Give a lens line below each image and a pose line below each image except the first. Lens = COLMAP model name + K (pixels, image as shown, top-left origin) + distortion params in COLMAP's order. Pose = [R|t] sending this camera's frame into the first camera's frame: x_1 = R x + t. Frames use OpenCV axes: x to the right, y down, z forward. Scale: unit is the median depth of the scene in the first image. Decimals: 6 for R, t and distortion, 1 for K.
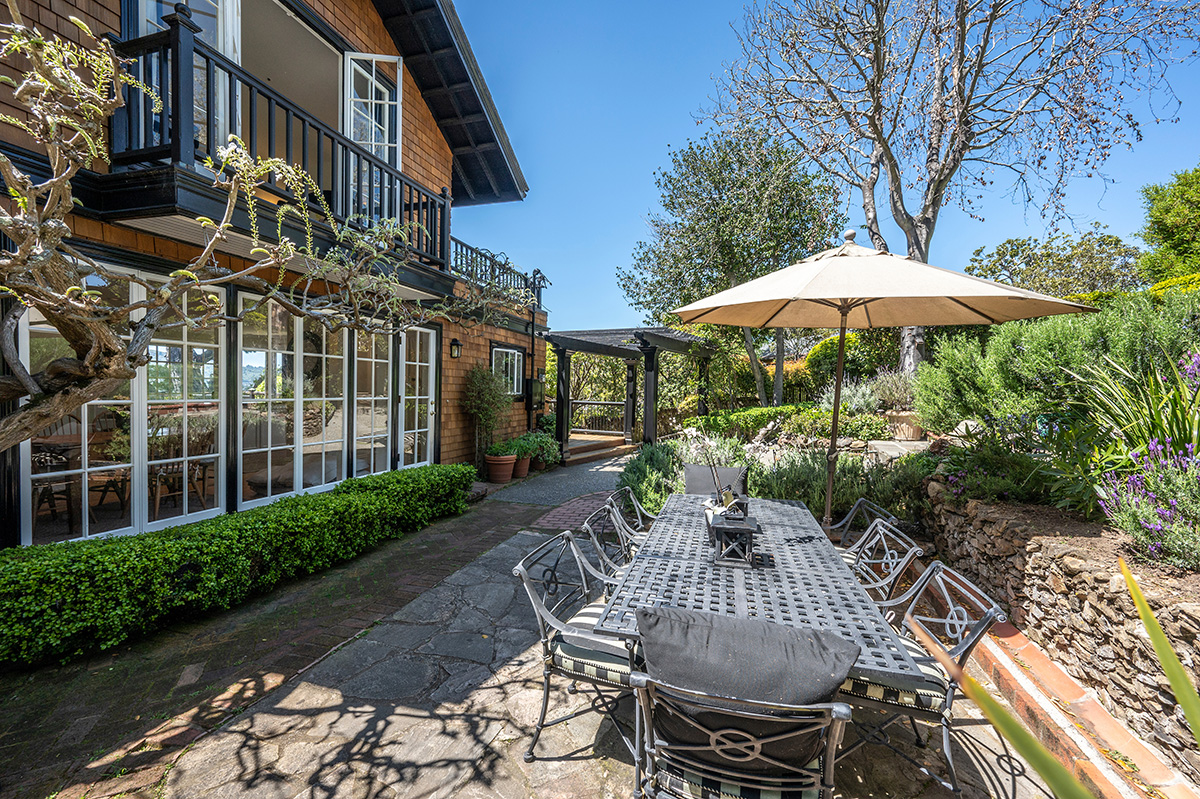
lens RADIAL K [[476.0, 0, 608.8], [0, 476.0, 401.7], [0, 0, 1]] dist [-0.002363, -0.000117]
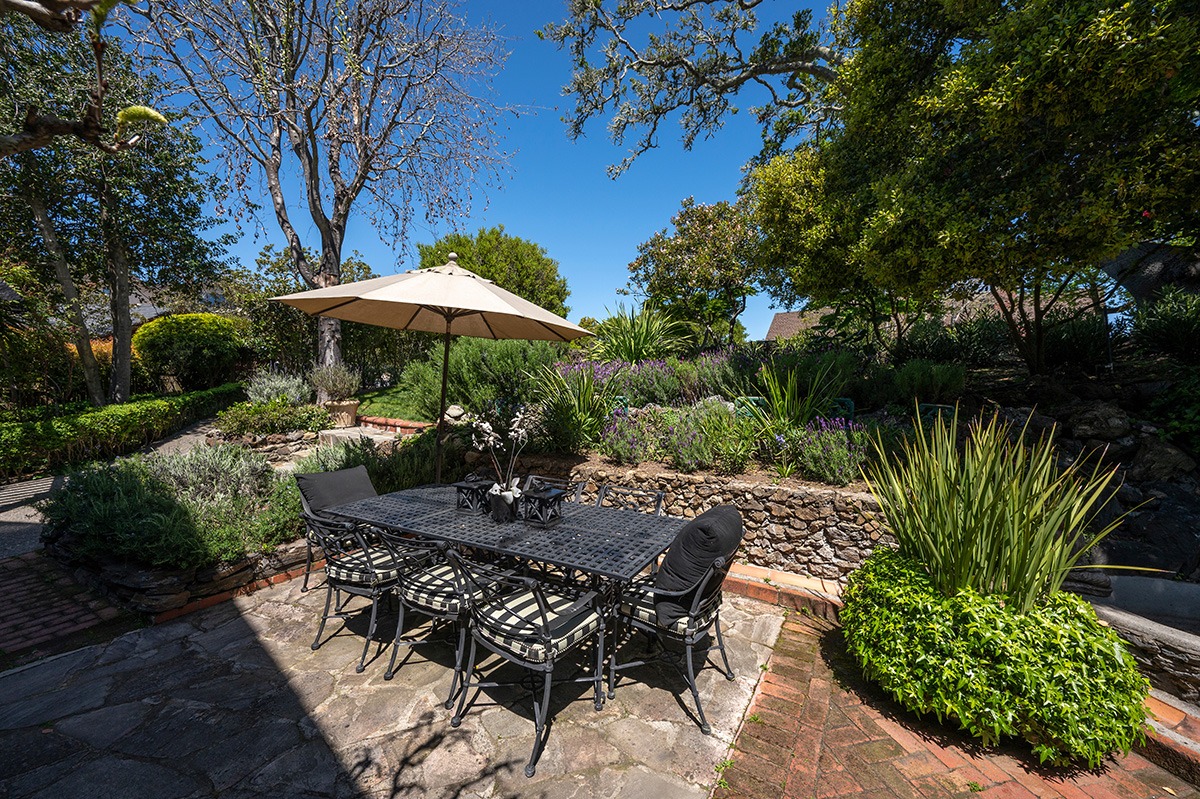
lens RADIAL K [[476.0, 0, 601.5], [0, 476.0, 392.8], [0, 0, 1]] dist [-0.002363, -0.000117]
pose [[0.254375, -0.022033, 0.966855, -0.274056], [0.016129, 0.999698, 0.018538, -0.009282], [-0.966971, 0.010879, 0.254654, 0.149912]]
